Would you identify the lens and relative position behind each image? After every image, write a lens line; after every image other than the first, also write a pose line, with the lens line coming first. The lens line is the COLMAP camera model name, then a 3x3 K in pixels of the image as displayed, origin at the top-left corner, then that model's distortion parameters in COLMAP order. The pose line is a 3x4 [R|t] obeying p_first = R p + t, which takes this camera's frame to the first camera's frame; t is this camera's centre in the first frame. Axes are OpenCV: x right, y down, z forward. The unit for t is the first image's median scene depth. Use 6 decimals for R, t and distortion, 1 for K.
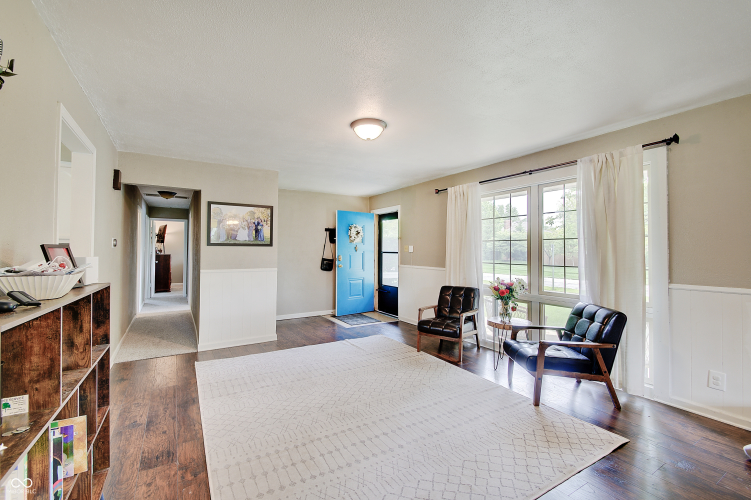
lens RADIAL K [[327.3, 0, 371.3], [0, 327.3, 247.0], [0, 0, 1]] dist [0.015368, -0.013618]
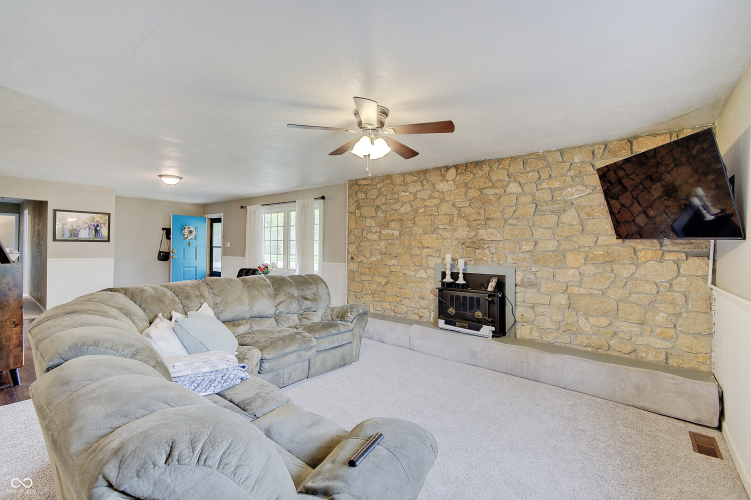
lens RADIAL K [[327.3, 0, 369.5], [0, 327.3, 246.0], [0, 0, 1]] dist [0.015368, -0.013618]
pose [[0.941206, 0.007674, 0.337746, 0.208325], [-0.012443, 0.999851, 0.011958, -0.012066], [-0.337604, -0.015458, 0.941161, -0.539851]]
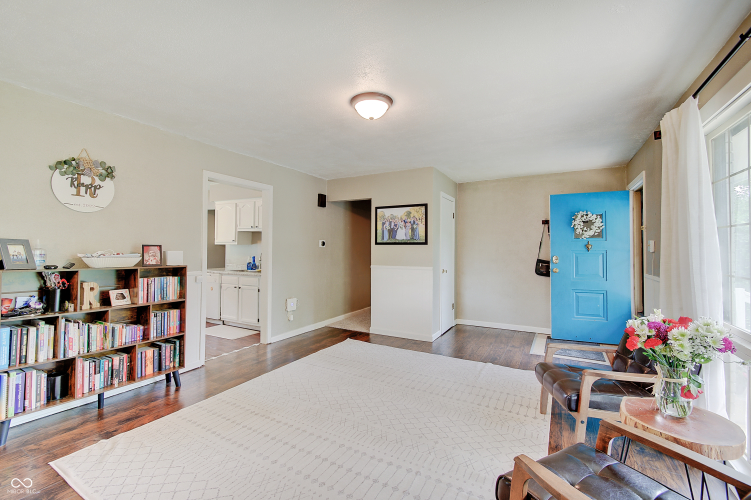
lens RADIAL K [[327.3, 0, 363.0], [0, 327.3, 249.8], [0, 0, 1]] dist [0.015368, -0.013618]
pose [[0.480356, 0.001112, -0.877073, 0.361599], [0.007895, 0.999953, 0.005592, 0.004831], [0.877038, -0.009610, 0.480324, 0.280789]]
